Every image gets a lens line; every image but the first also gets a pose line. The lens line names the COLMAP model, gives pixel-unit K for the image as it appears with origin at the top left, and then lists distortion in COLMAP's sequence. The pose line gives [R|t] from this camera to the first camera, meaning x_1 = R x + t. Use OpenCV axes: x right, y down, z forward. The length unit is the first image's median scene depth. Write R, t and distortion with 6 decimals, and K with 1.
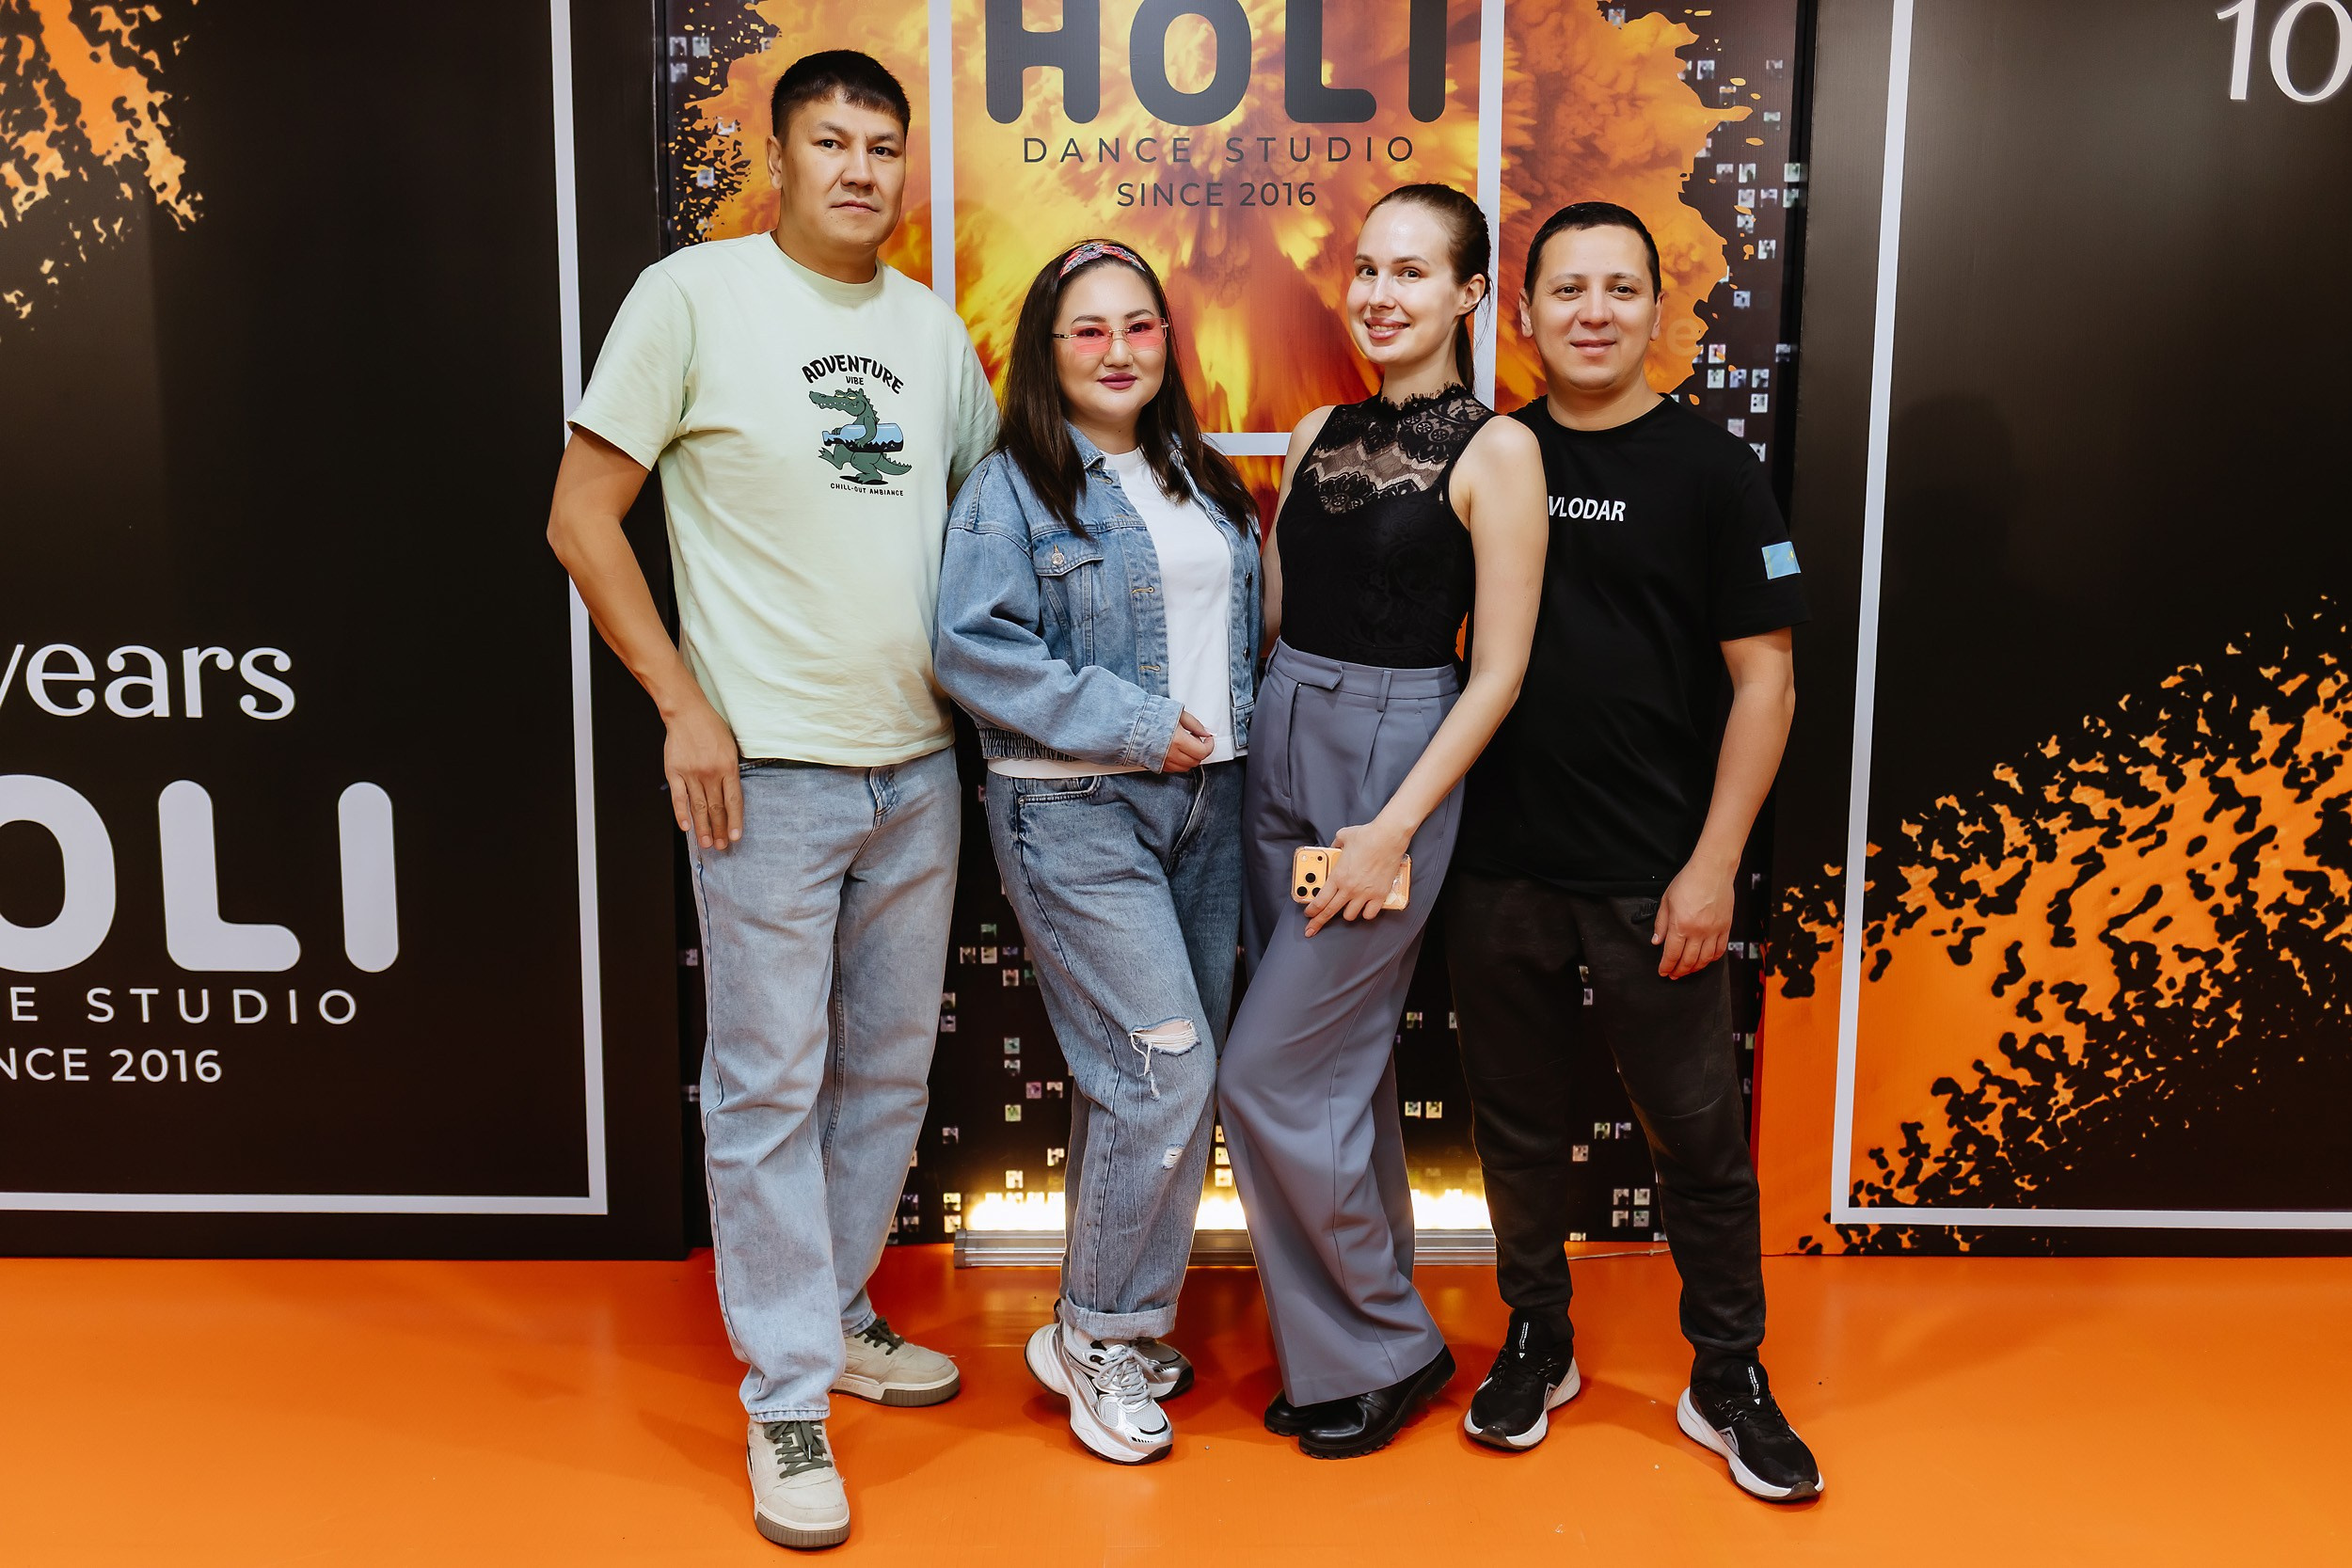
lens RADIAL K [[2532.7, 0, 1179.3], [0, 2532.7, 783.2], [0, 0, 1]] dist [0.020467, -0.016558]
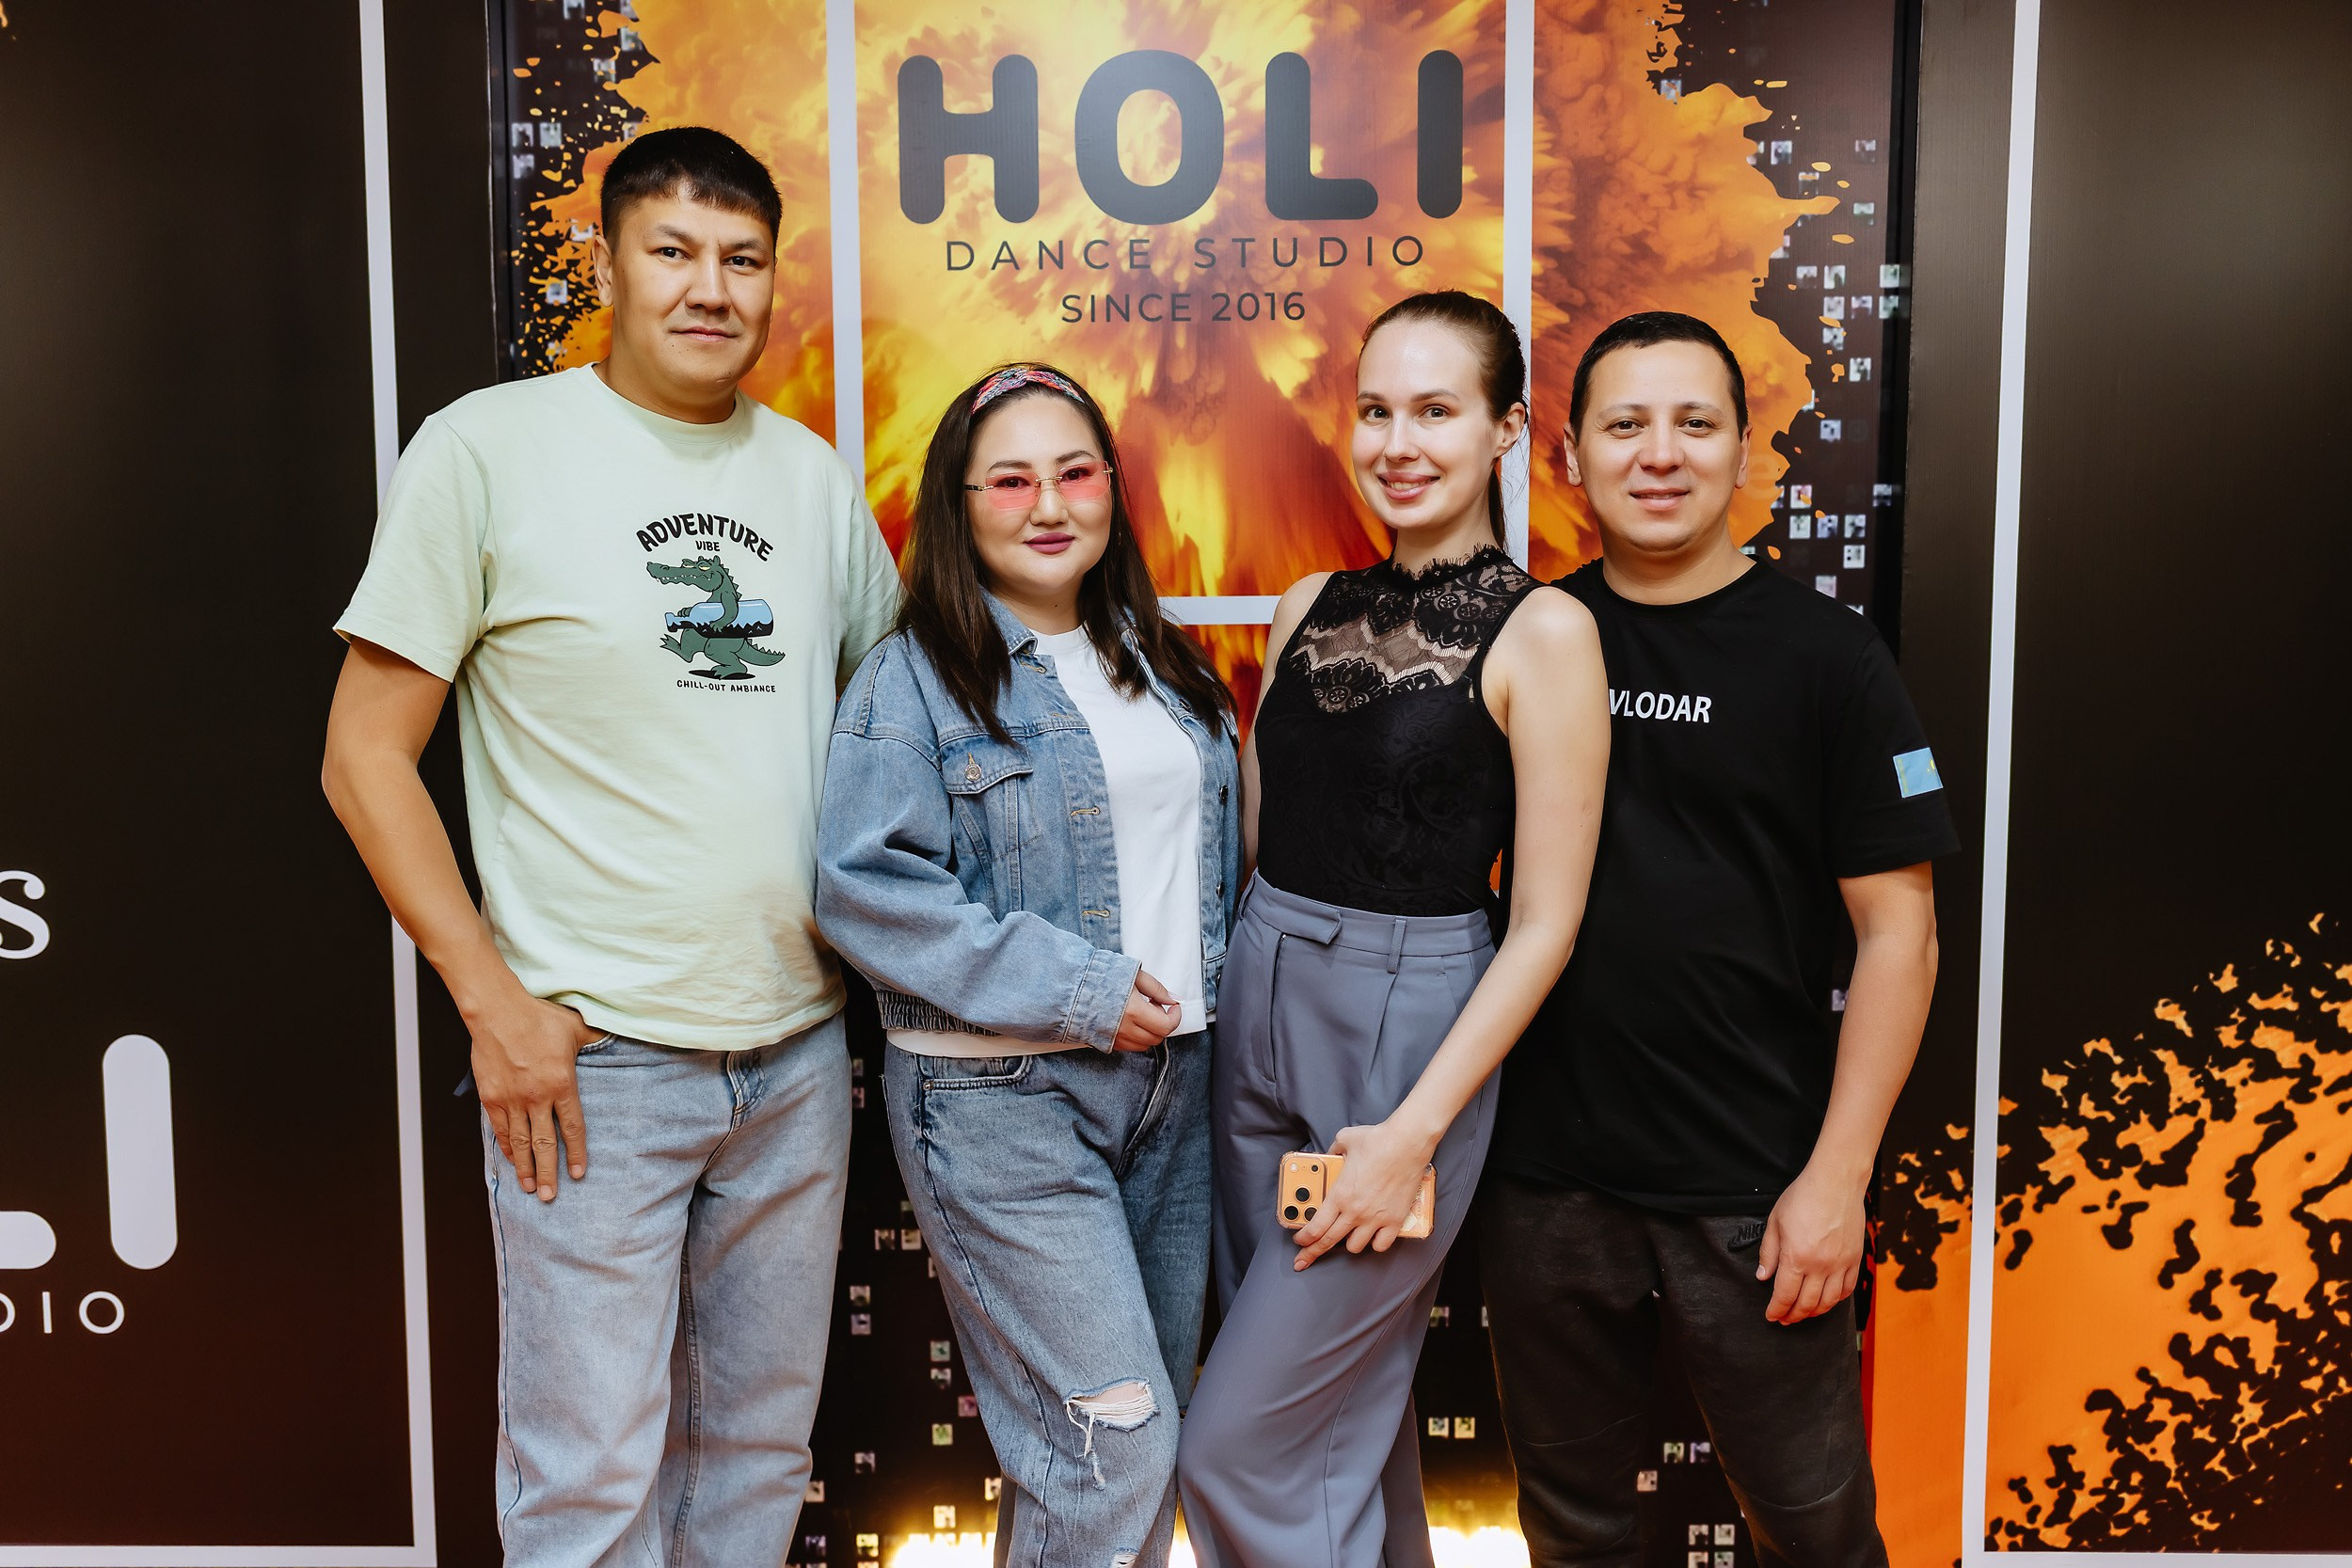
lens RADIAL K [[2532.7, 0, 1181.6], [0, 2532.7, 754.9], [0, 0, 1]] dist [0.020467, -0.016558]
pose [[0.999965, -0.007486, -0.003681, 0.016032], [0.007283, 0.998605, -0.052302, -0.046054], [0.004067, 0.052273, 0.998625, 0.193361]]
